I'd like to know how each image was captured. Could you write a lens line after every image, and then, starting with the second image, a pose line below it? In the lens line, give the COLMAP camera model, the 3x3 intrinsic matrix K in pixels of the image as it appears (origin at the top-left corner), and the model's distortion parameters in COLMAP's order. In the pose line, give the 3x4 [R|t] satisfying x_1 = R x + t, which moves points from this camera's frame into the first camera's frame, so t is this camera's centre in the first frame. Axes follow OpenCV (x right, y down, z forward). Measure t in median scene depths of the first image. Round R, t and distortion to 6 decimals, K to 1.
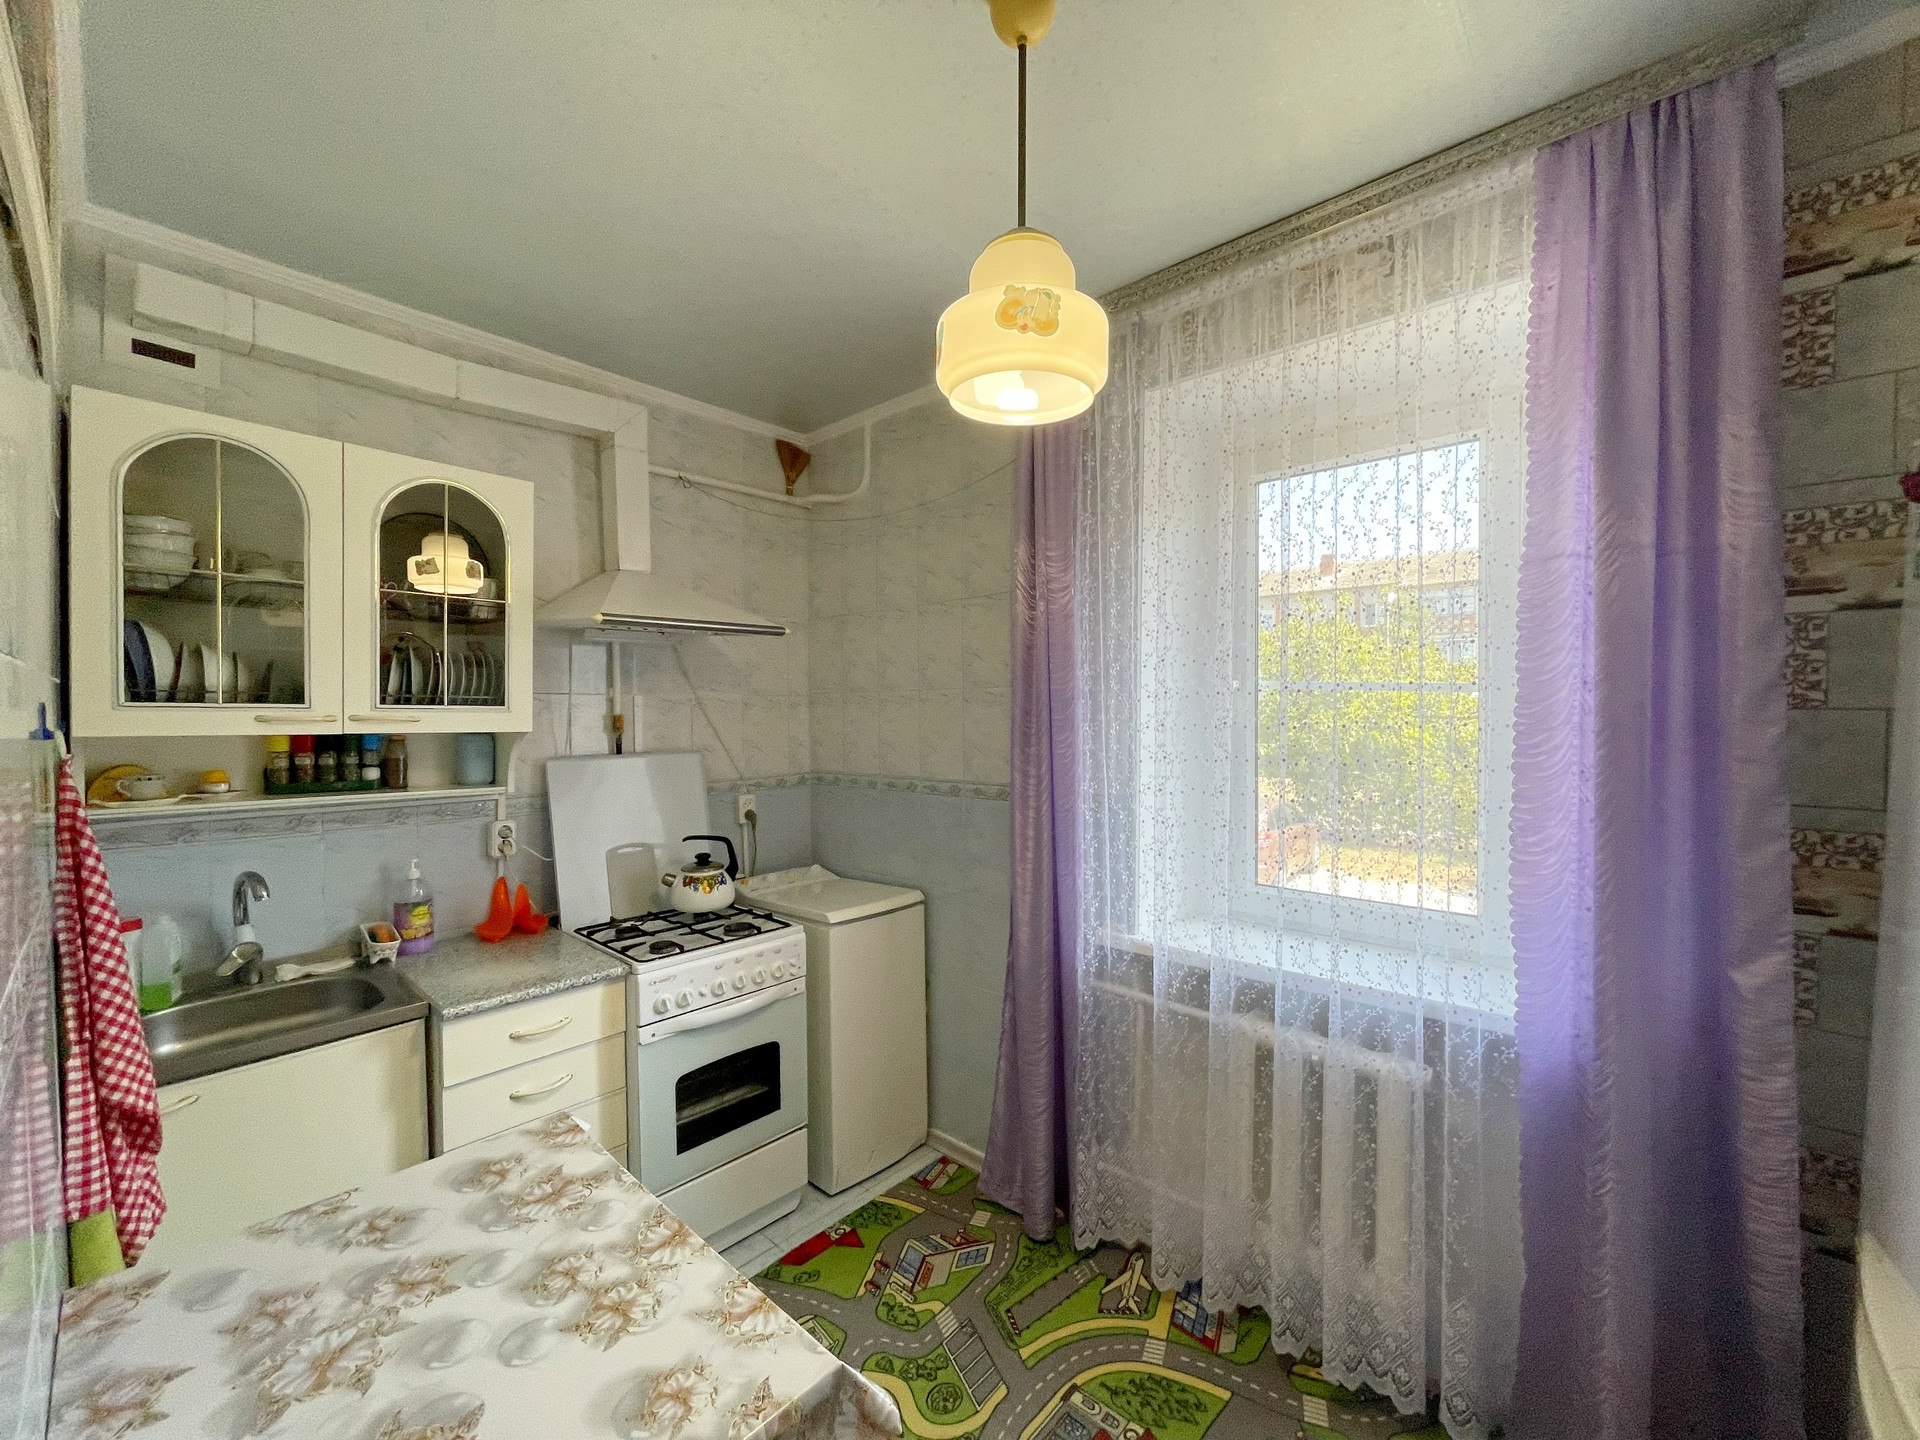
lens RADIAL K [[773.9, 0, 953.2], [0, 773.9, 719.9], [0, 0, 1]] dist [-0.002592, 0.001990]
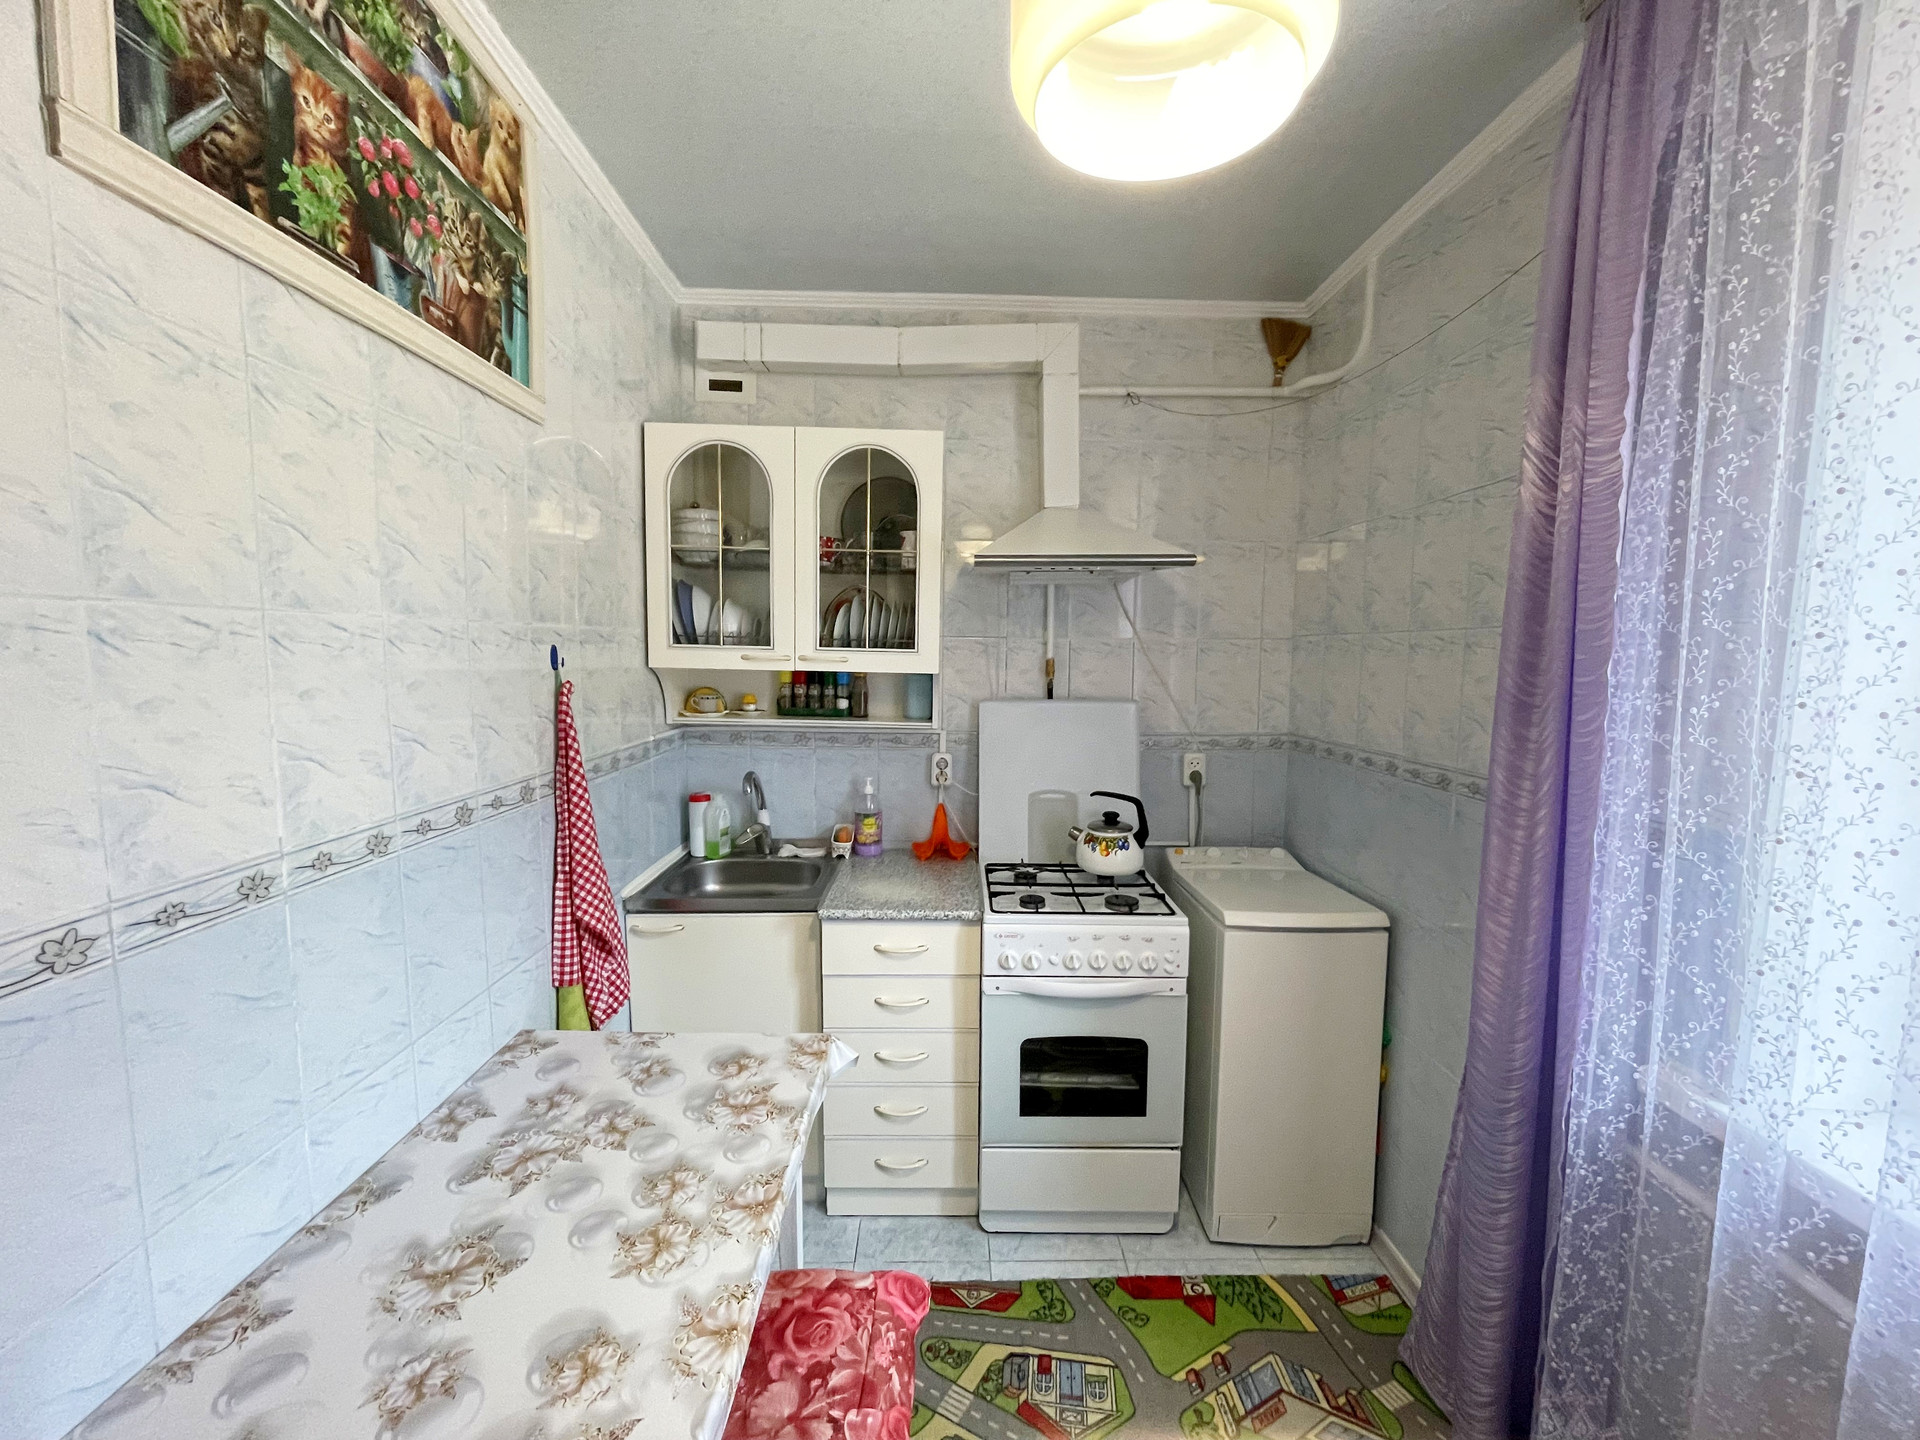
lens RADIAL K [[773.9, 0, 958.3], [0, 773.9, 721.9], [0, 0, 1]] dist [-0.002592, 0.001990]
pose [[0.685233, 0.078895, -0.724038, 0.251227], [-0.022103, 0.995910, 0.087602, -0.012294], [0.727989, -0.044024, 0.684174, 0.297329]]
